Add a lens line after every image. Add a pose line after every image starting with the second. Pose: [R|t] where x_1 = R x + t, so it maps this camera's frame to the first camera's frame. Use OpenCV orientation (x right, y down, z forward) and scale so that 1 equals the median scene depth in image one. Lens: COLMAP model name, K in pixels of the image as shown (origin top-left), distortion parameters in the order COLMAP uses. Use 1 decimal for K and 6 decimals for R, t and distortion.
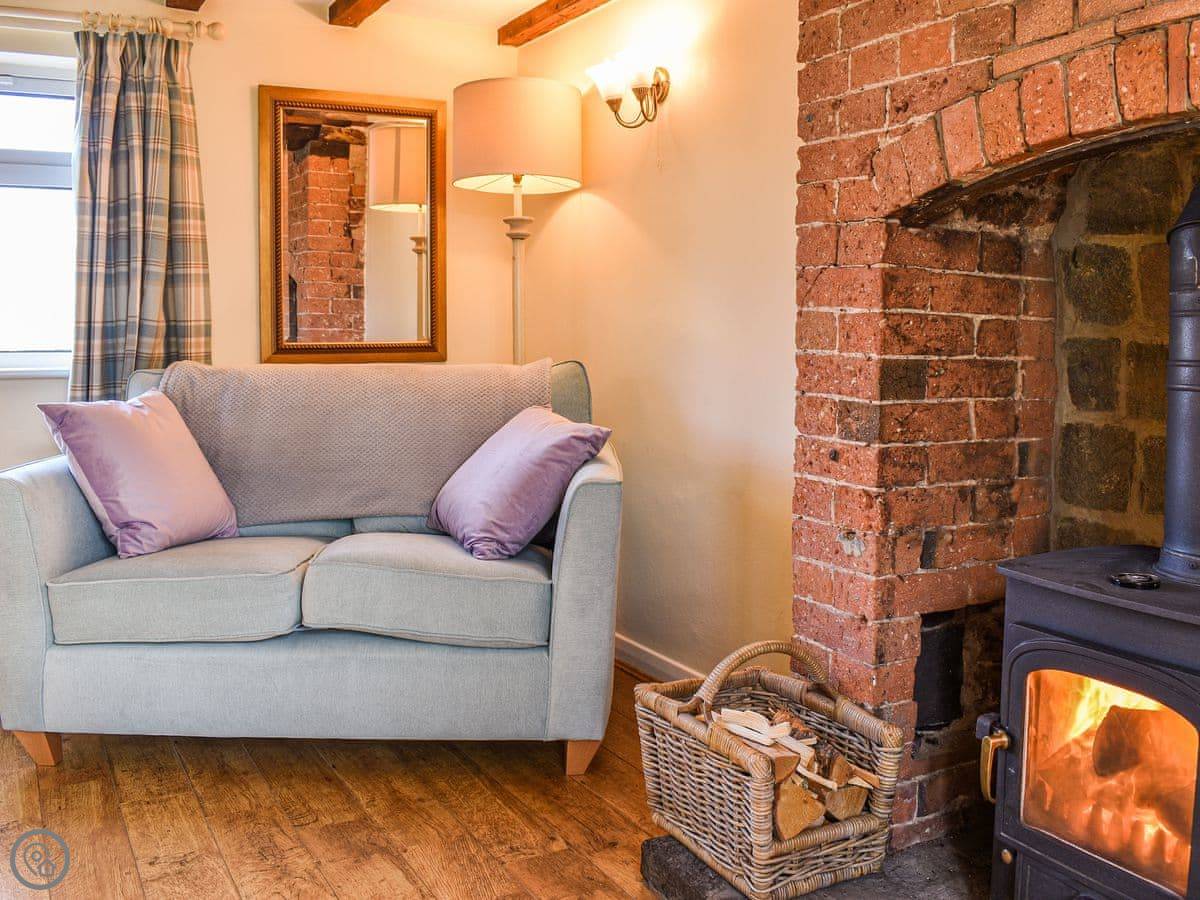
lens RADIAL K [[1102.9, 0, 601.0], [0, 1102.9, 392.4], [0, 0, 1]] dist [-0.090388, 0.009857]
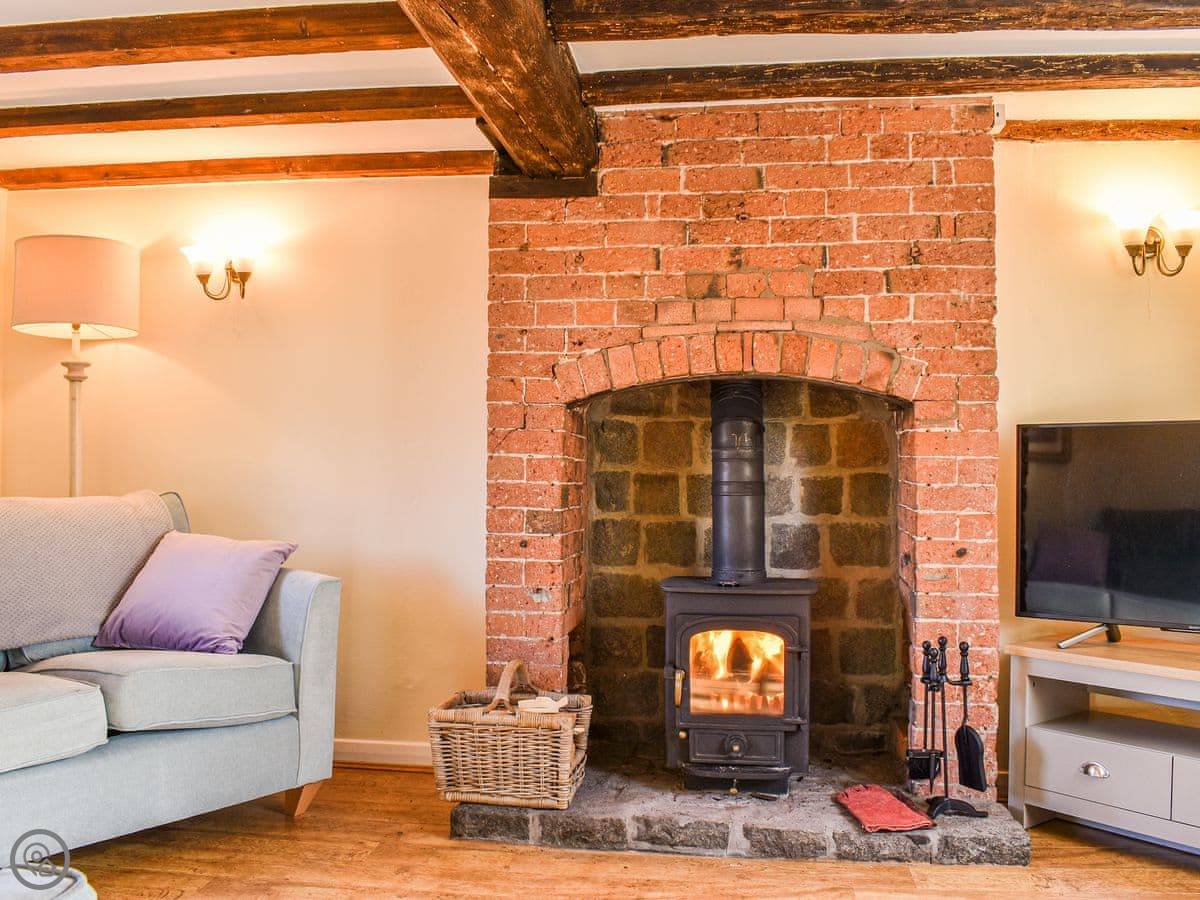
lens RADIAL K [[1084.9, 0, 613.6], [0, 1084.9, 455.0], [0, 0, 1]] dist [-0.091005, 0.000402]
pose [[0.582703, 0.007224, 0.812653, -0.714451], [0.041249, 0.998409, -0.038453, -0.005308], [-0.811638, 0.055928, 0.581478, -0.041555]]
